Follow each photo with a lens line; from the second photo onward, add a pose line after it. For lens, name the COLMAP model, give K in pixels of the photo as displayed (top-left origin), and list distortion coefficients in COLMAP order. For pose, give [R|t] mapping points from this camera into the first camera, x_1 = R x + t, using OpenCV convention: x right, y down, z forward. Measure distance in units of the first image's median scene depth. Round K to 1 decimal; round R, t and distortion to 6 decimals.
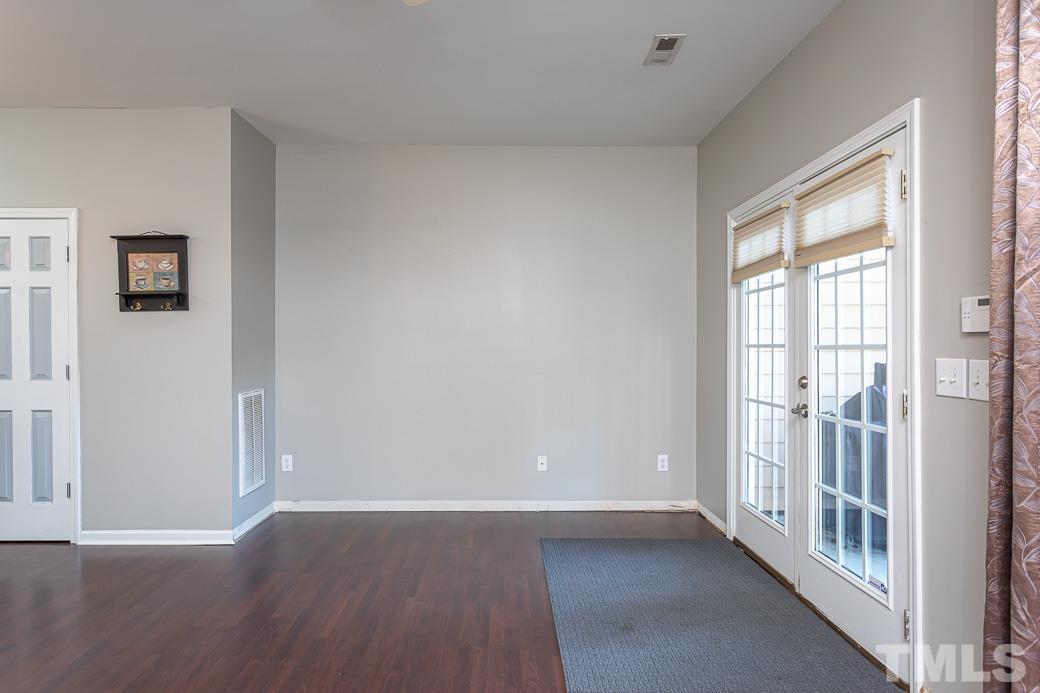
lens RADIAL K [[632.4, 0, 436.4], [0, 632.4, 345.3], [0, 0, 1]] dist [0.023929, 0.000461]
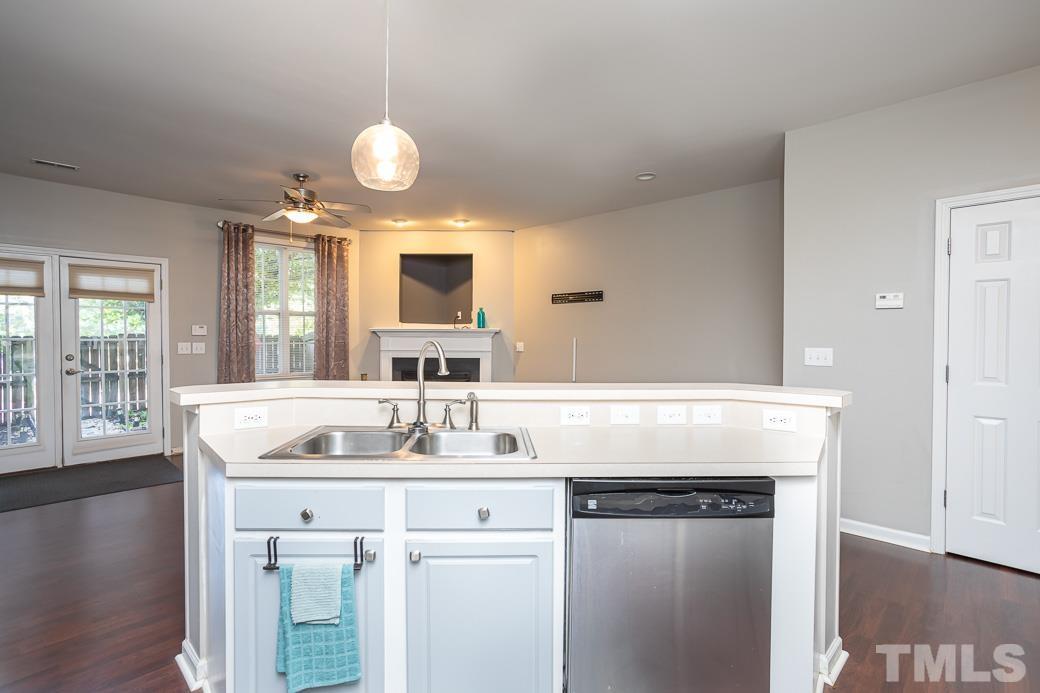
lens RADIAL K [[524.0, 0, 515.1], [0, 524.0, 347.7], [0, 0, 1]] dist [-0.002533, -0.000208]
pose [[-0.697682, -0.013855, 0.716273, -1.144242], [0.000209, 0.999809, 0.019542, -0.003901], [-0.716407, 0.013784, -0.697546, 0.822218]]
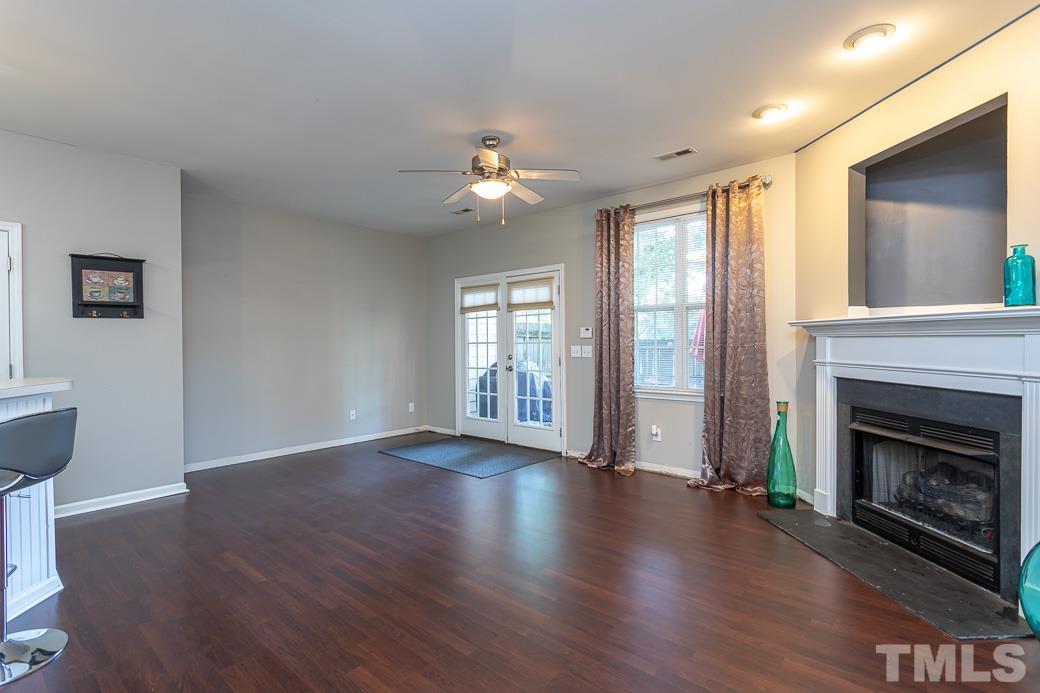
lens RADIAL K [[487.6, 0, 506.2], [0, 487.6, 347.3], [0, 0, 1]] dist [-0.002376, -0.000101]
pose [[0.678635, -0.011458, 0.734386, -0.616492], [0.008081, 0.999934, 0.008134, 0.001701], [-0.734431, 0.000415, 0.678683, -0.206692]]
